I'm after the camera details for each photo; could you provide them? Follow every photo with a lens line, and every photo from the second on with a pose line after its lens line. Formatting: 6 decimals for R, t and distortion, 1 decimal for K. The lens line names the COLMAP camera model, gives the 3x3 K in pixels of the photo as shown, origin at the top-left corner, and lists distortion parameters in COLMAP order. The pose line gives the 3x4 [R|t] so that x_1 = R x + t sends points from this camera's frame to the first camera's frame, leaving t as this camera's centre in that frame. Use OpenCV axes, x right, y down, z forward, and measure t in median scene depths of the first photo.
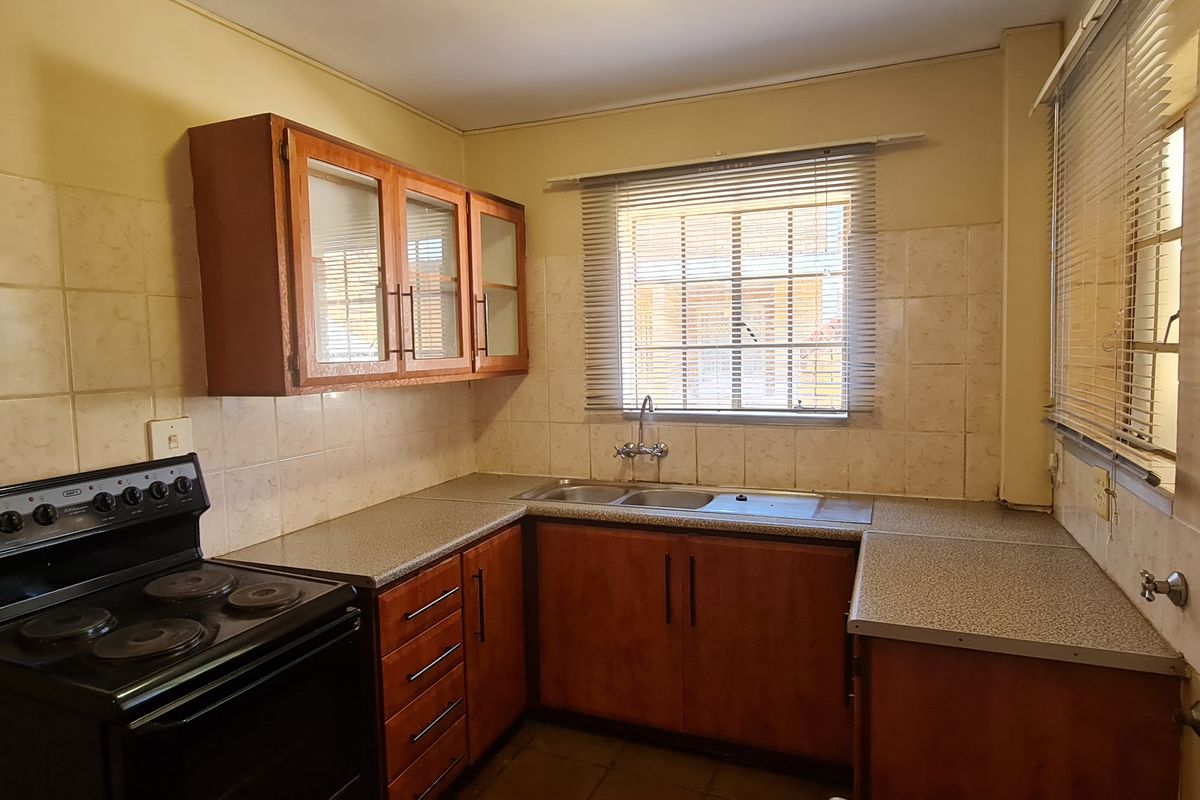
lens RADIAL K [[703.1, 0, 600.0], [0, 703.1, 397.2], [0, 0, 1]] dist [-0.002634, 0.000427]
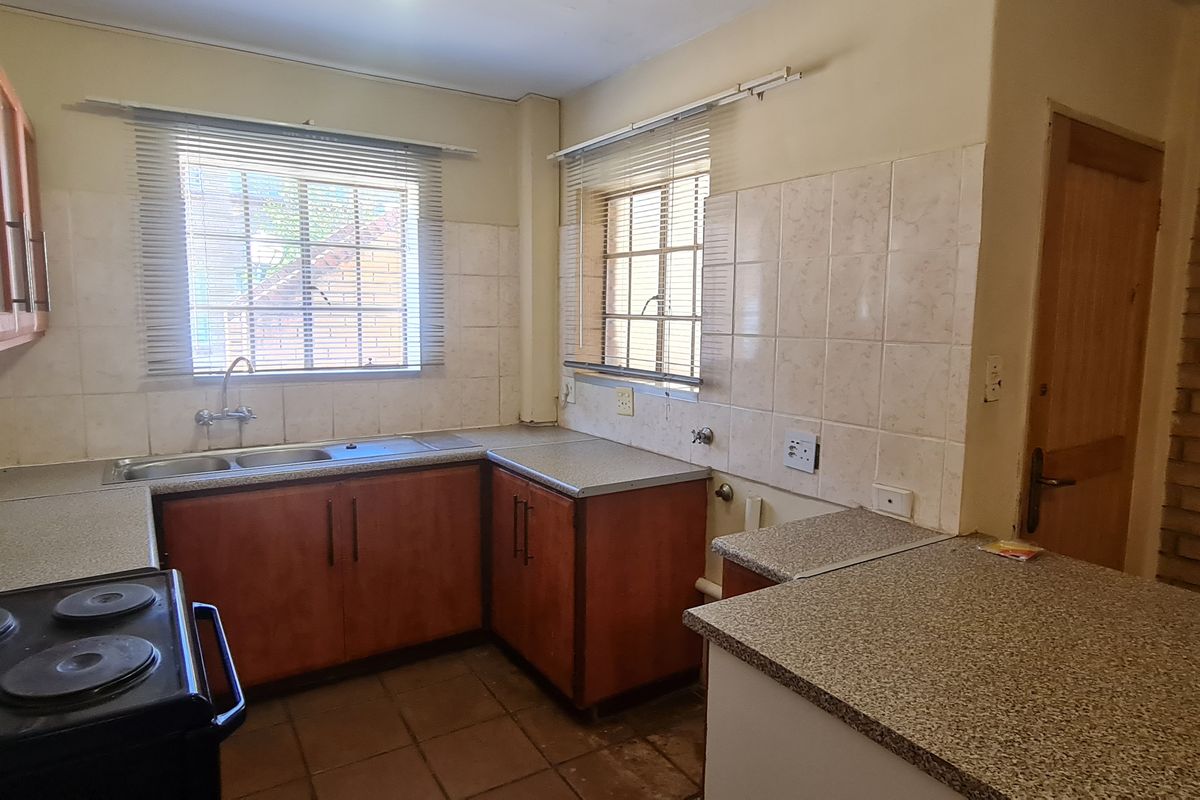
lens RADIAL K [[703.1, 0, 602.1], [0, 703.1, 398.4], [0, 0, 1]] dist [-0.002634, 0.000427]
pose [[0.564897, -0.073246, 0.821904, -0.441126], [0.036761, 0.997297, 0.063611, 0.010922], [-0.824342, -0.005720, 0.566063, 0.043515]]
